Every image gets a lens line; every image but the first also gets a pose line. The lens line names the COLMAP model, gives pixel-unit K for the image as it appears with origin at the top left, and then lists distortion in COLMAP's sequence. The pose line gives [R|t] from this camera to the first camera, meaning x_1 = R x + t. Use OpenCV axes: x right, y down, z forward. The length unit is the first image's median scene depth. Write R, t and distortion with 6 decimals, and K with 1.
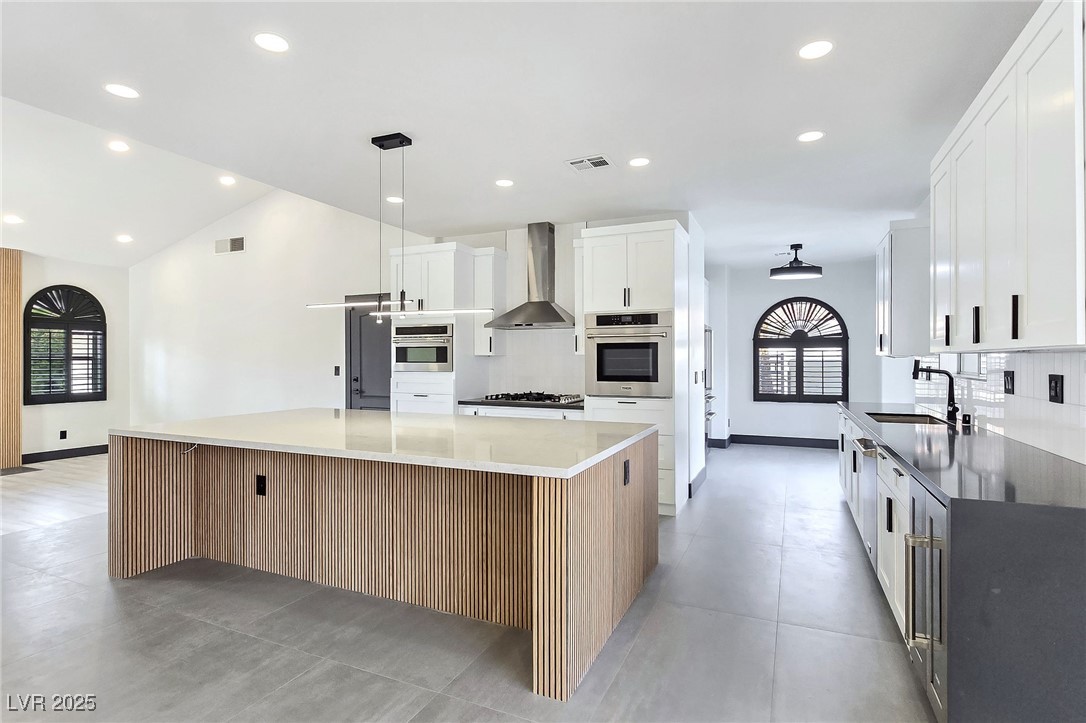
lens RADIAL K [[554.5, 0, 539.5], [0, 554.5, 361.6], [0, 0, 1]] dist [-0.003232, -0.000818]
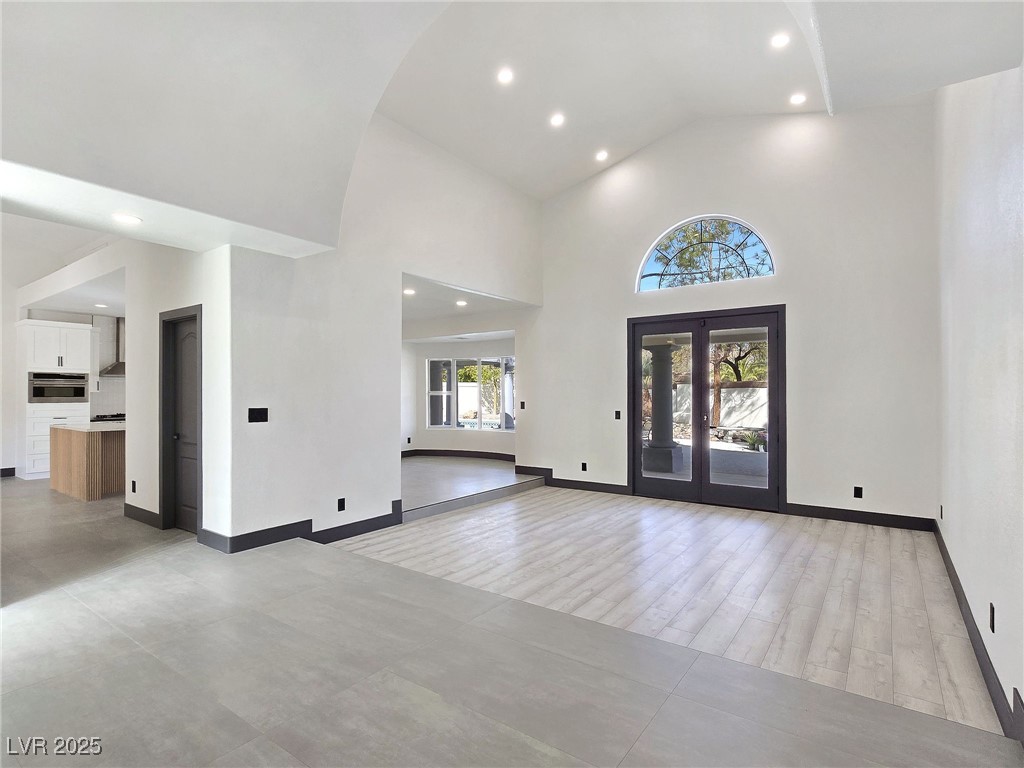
lens RADIAL K [[520.7, 0, 503.9], [0, 520.7, 383.8], [0, 0, 1]] dist [-0.000470, -0.000440]
pose [[0.201537, 0.018161, 0.979313, -1.388067], [0.006827, 0.999778, -0.019945, 0.001817], [-0.979457, 0.010706, 0.201368, -0.517874]]
